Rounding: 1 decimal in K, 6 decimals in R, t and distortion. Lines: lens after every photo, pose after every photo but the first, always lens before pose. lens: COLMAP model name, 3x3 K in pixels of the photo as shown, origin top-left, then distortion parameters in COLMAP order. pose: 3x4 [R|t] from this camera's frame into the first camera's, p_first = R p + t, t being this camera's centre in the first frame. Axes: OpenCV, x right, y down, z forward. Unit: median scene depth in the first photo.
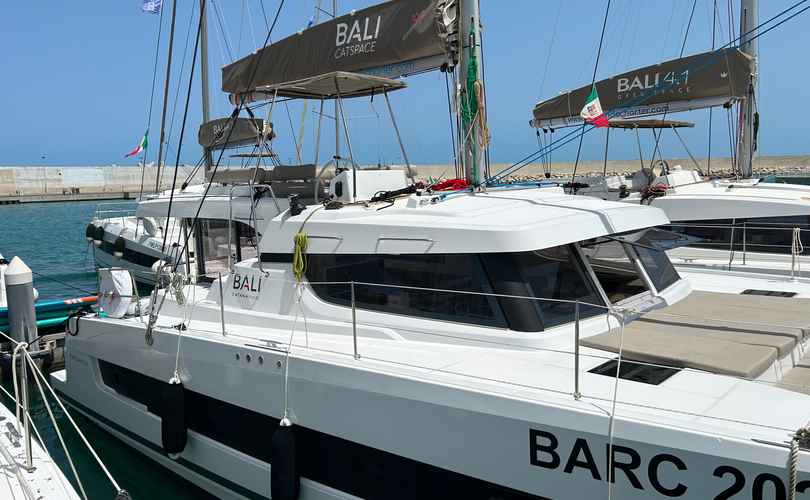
lens RADIAL K [[638.1, 0, 403.3], [0, 638.1, 266.6], [0, 0, 1]] dist [0.059531, -0.109891]
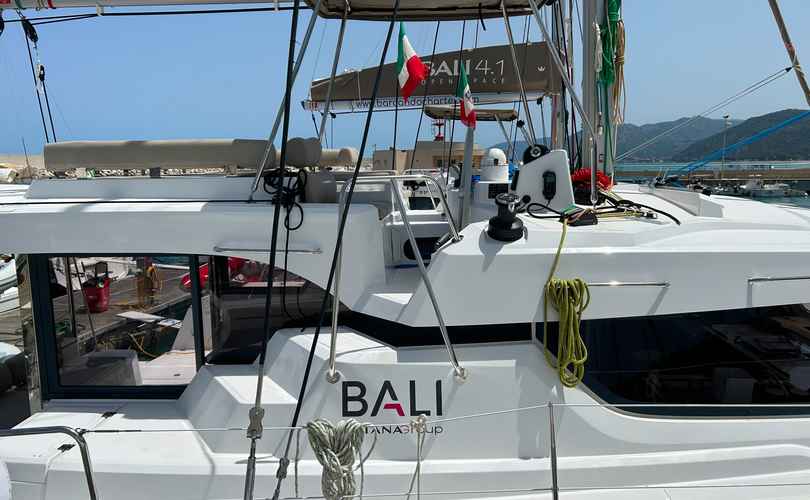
lens RADIAL K [[638.1, 0, 403.3], [0, 638.1, 266.6], [0, 0, 1]] dist [0.059531, -0.109891]
pose [[0.776051, -0.075817, 0.626097, -0.523896], [0.072129, 0.996904, 0.031315, -0.080695], [-0.626532, 0.020858, 0.779116, 0.676131]]
